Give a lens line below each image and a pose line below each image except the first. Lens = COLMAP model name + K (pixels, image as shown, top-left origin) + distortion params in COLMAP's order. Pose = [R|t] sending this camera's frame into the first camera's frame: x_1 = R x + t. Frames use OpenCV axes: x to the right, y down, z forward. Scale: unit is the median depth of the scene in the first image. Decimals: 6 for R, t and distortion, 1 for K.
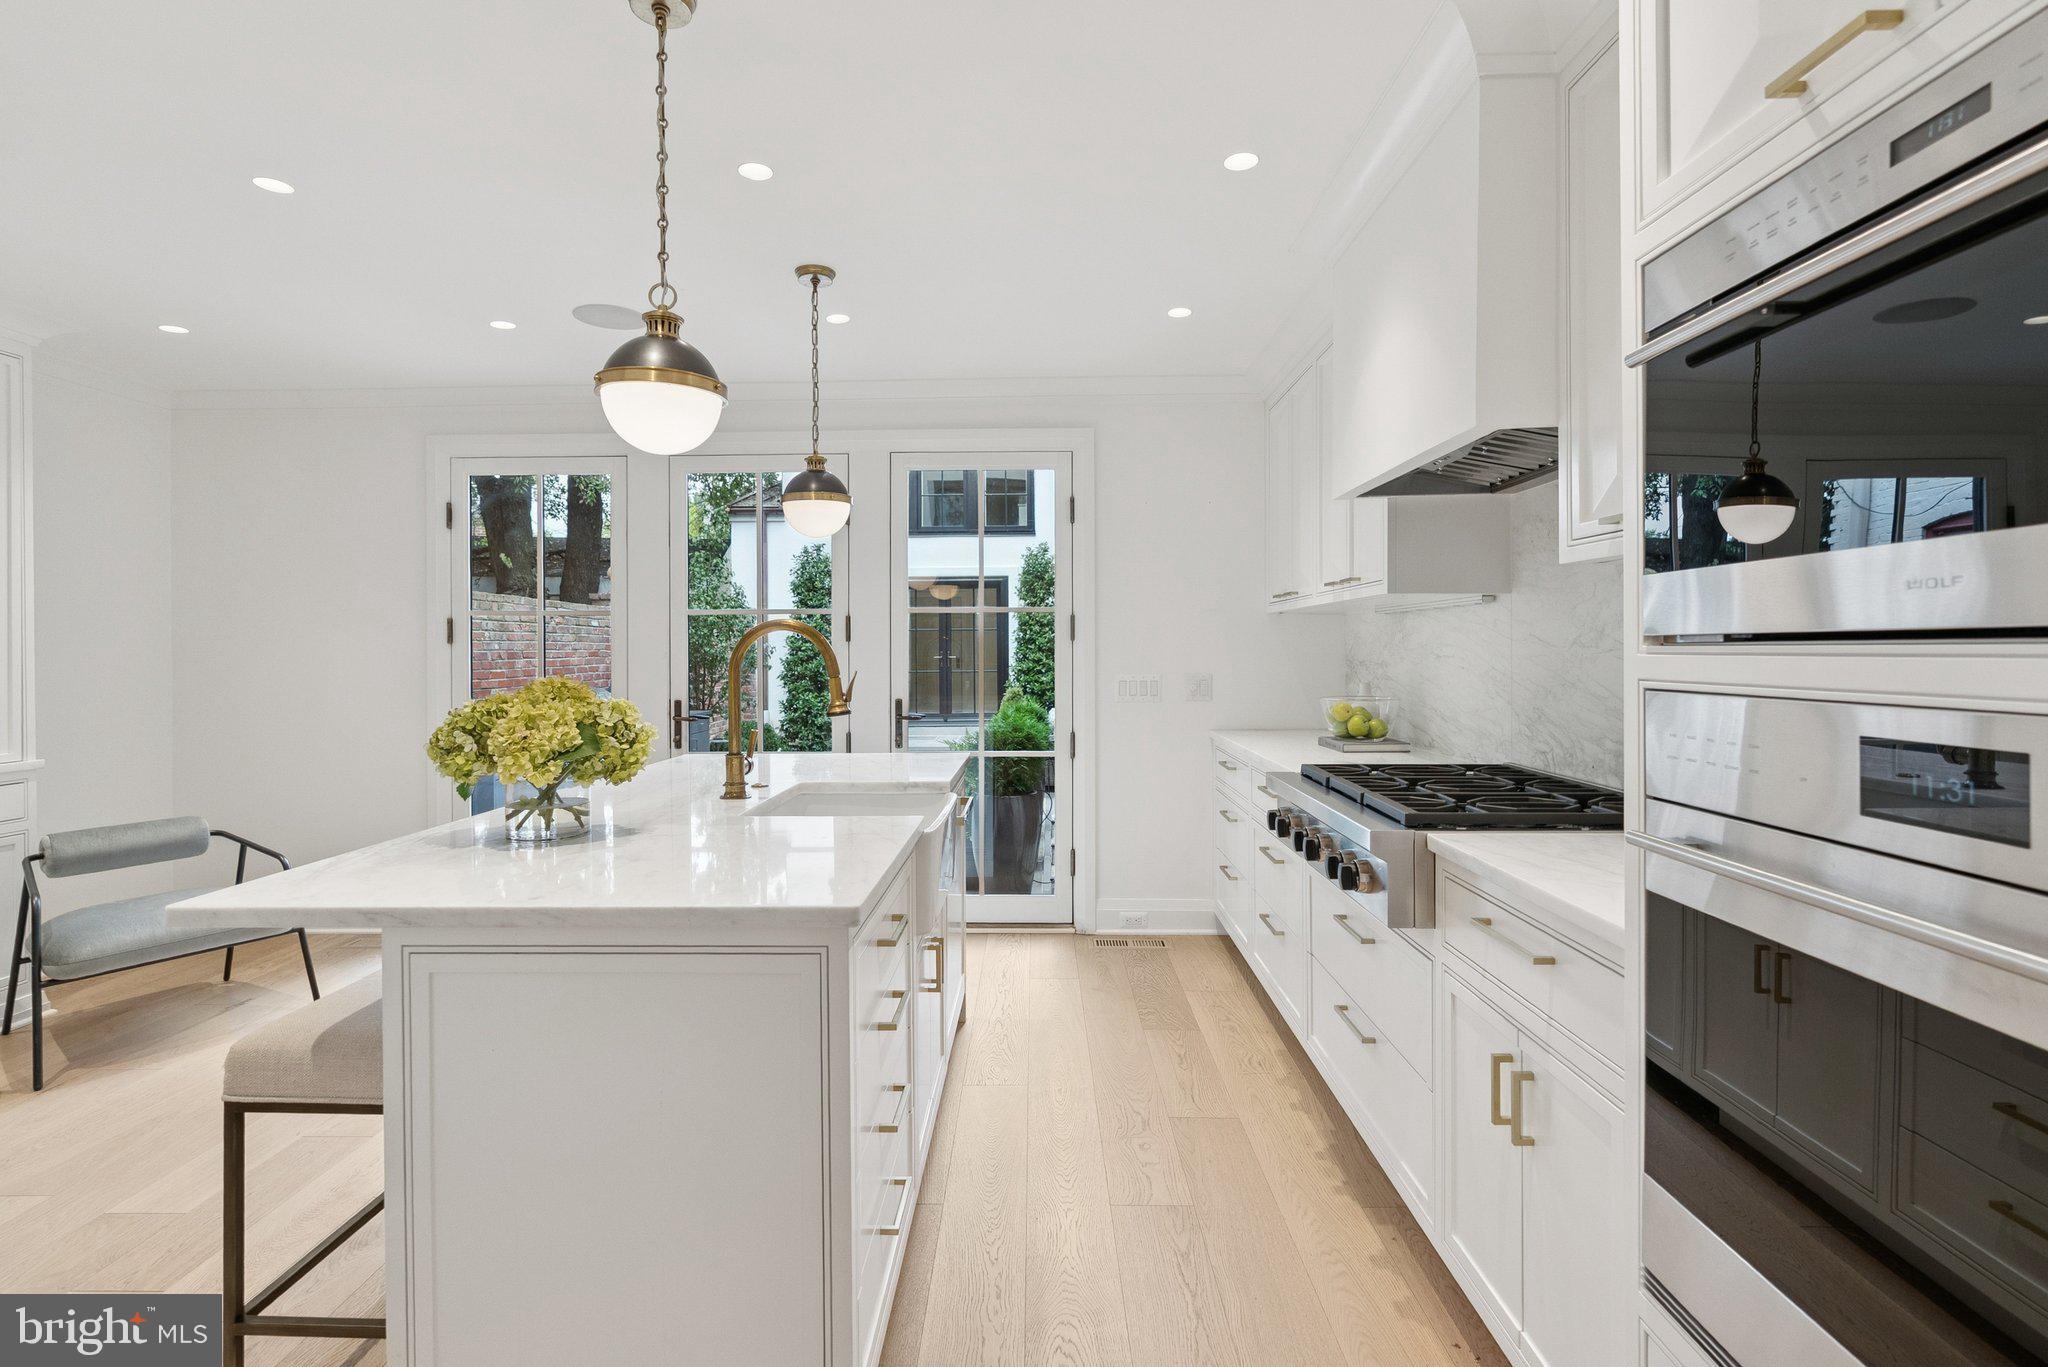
lens RADIAL K [[947.2, 0, 1014.6], [0, 947.2, 649.4], [0, 0, 1]] dist [-0.005834, 0.001789]
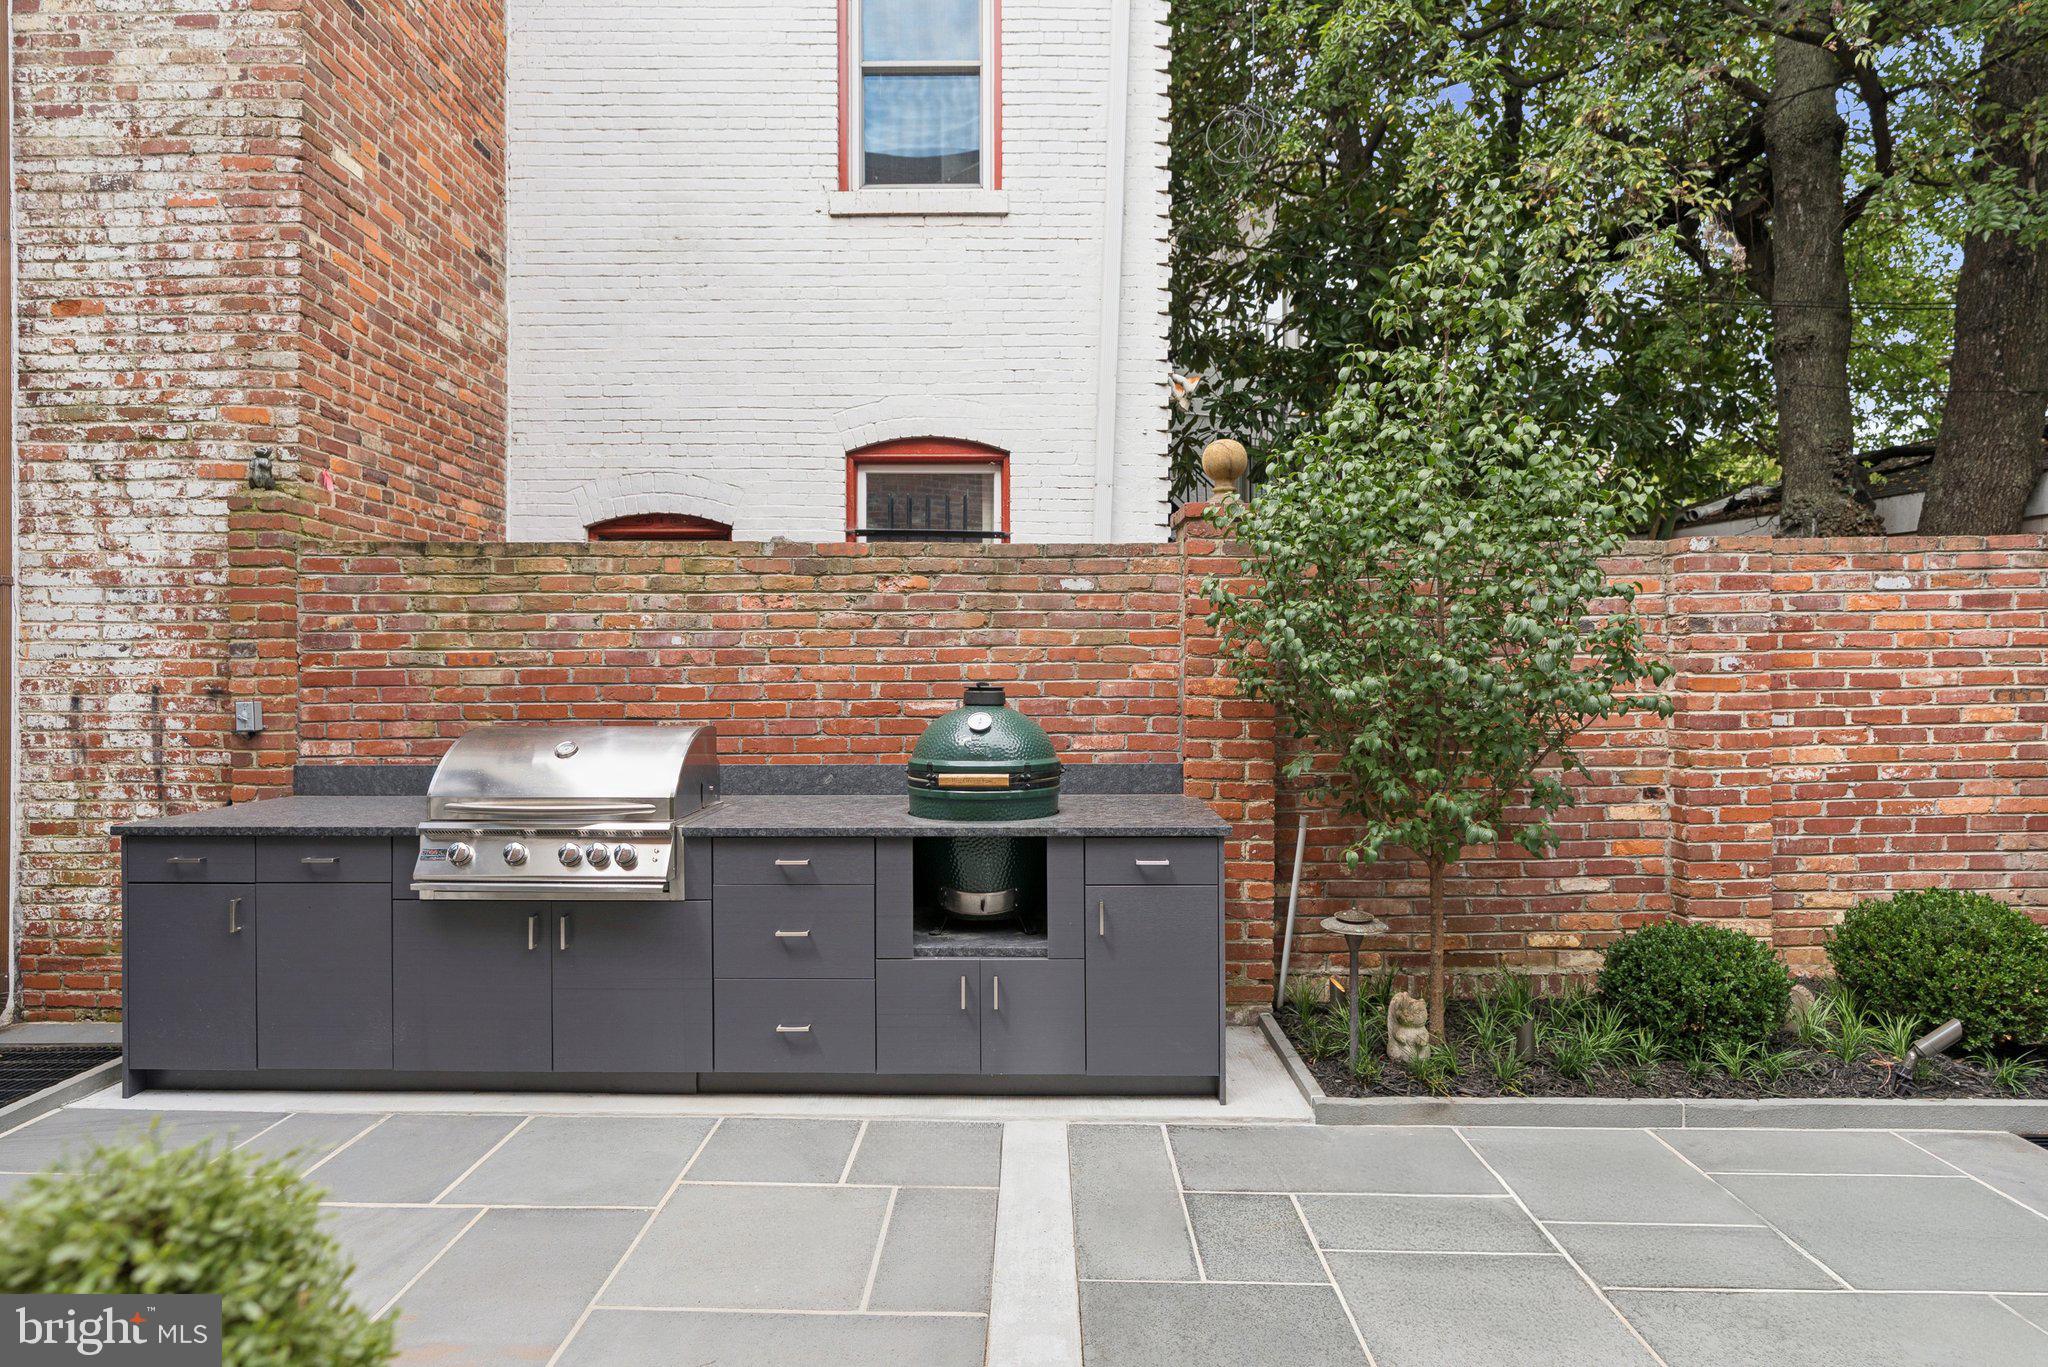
lens RADIAL K [[1111.9, 0, 1013.3], [0, 1111.9, 679.1], [0, 0, 1]] dist [-0.018087, 0.000102]
pose [[0.013538, 0.020018, -0.999708, 0.057249], [0.003178, 0.999794, 0.020063, 0.004739], [0.999903, -0.003449, 0.013471, 0.842678]]
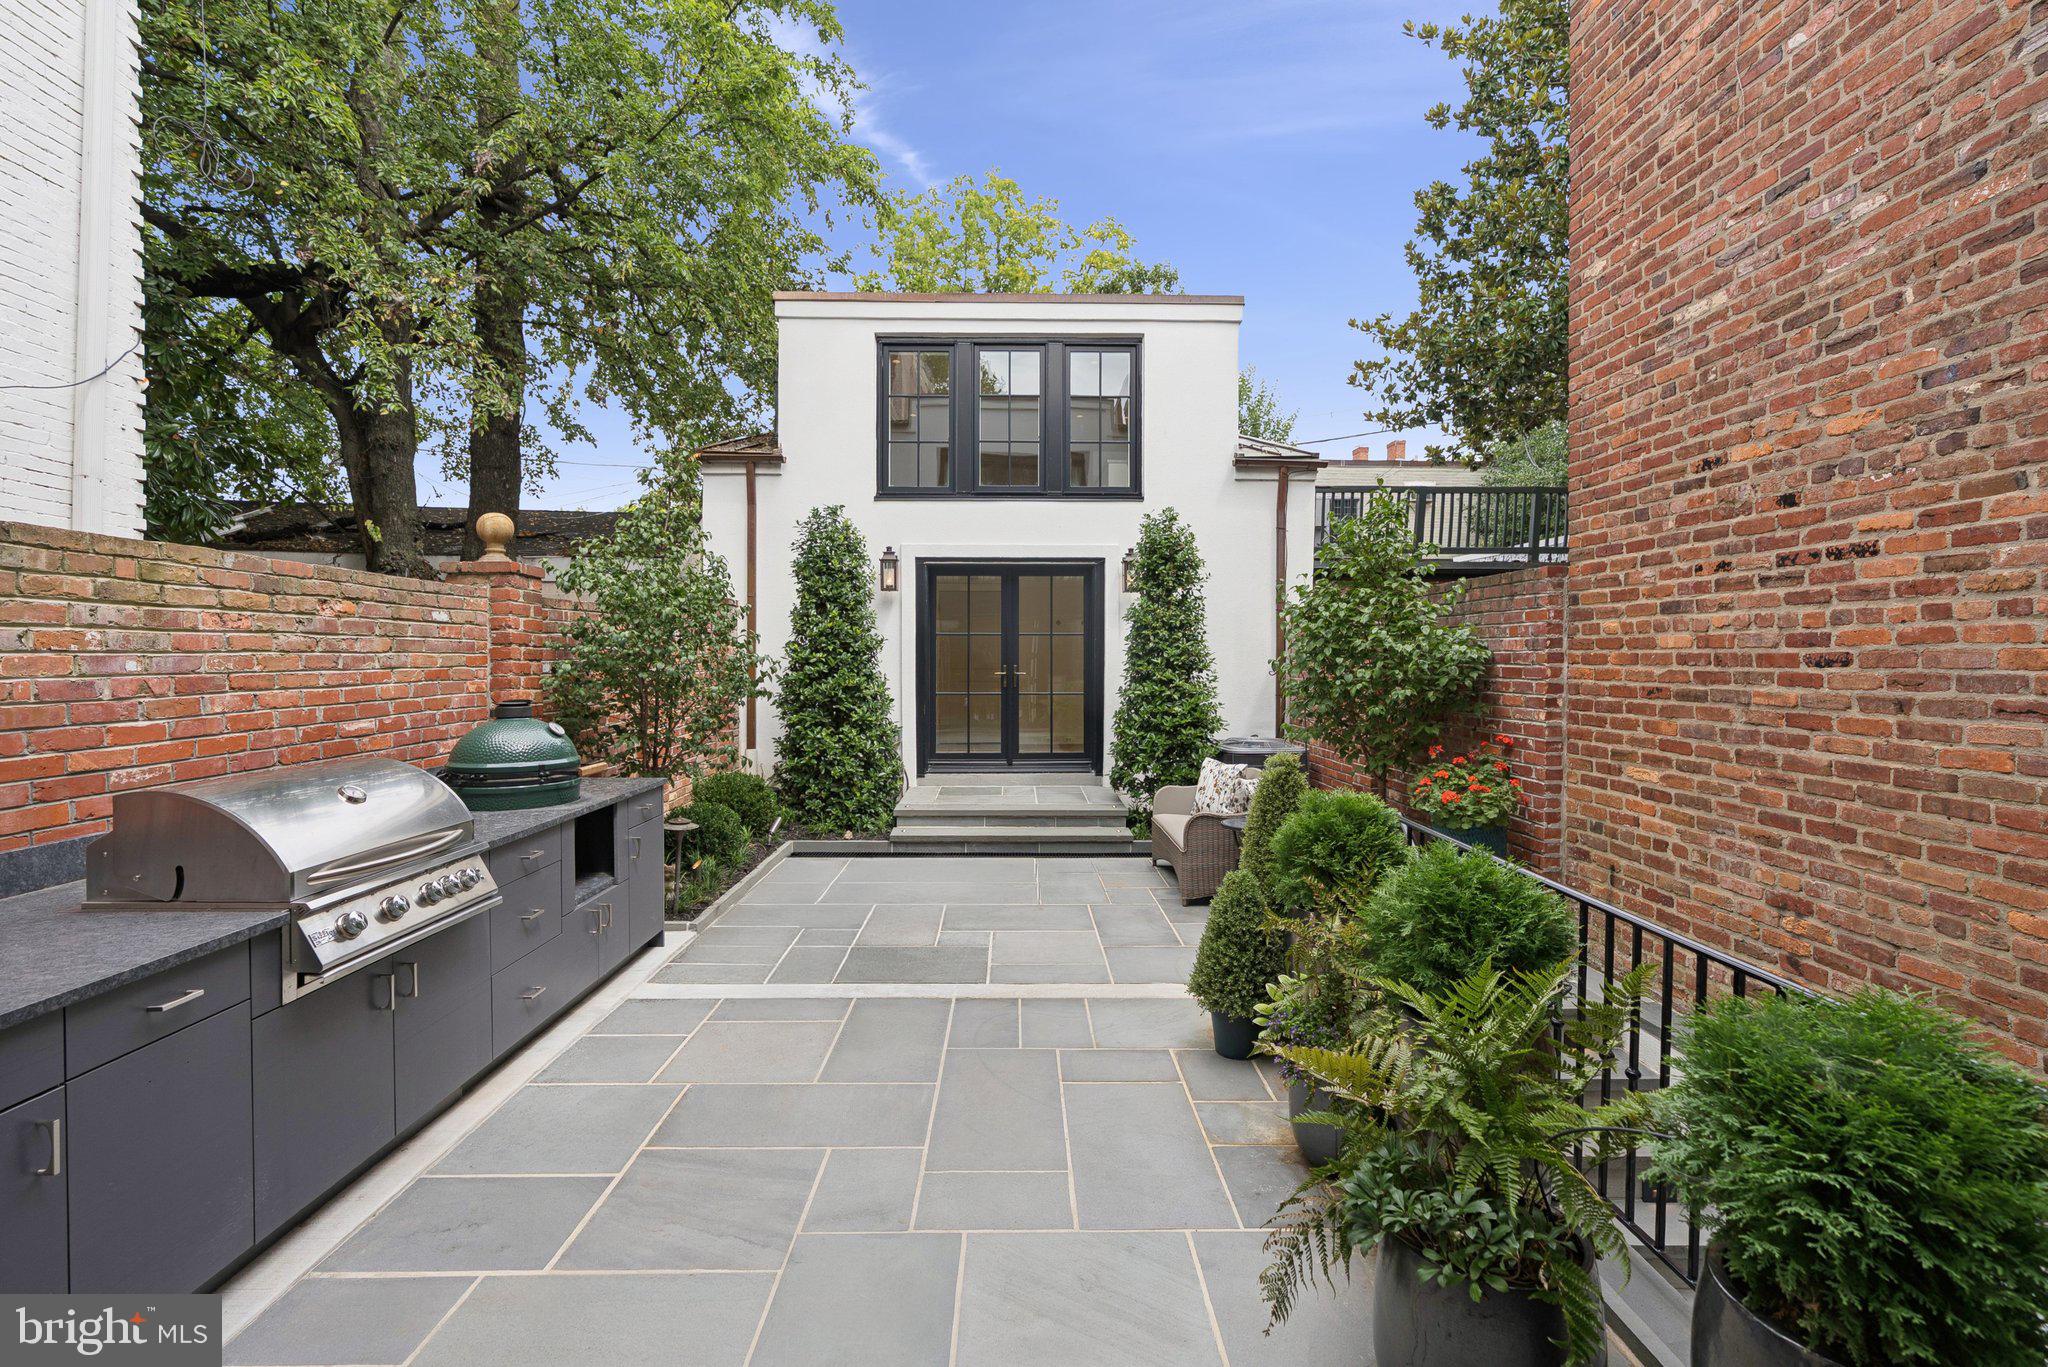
lens RADIAL K [[947.2, 0, 1027.3], [0, 947.2, 670.9], [0, 0, 1]] dist [-0.005834, 0.001789]
pose [[0.999028, 0.007338, 0.043464, -0.124564], [-0.008094, 0.999819, 0.017242, -0.008008], [-0.043330, -0.017577, 0.998906, 0.406839]]
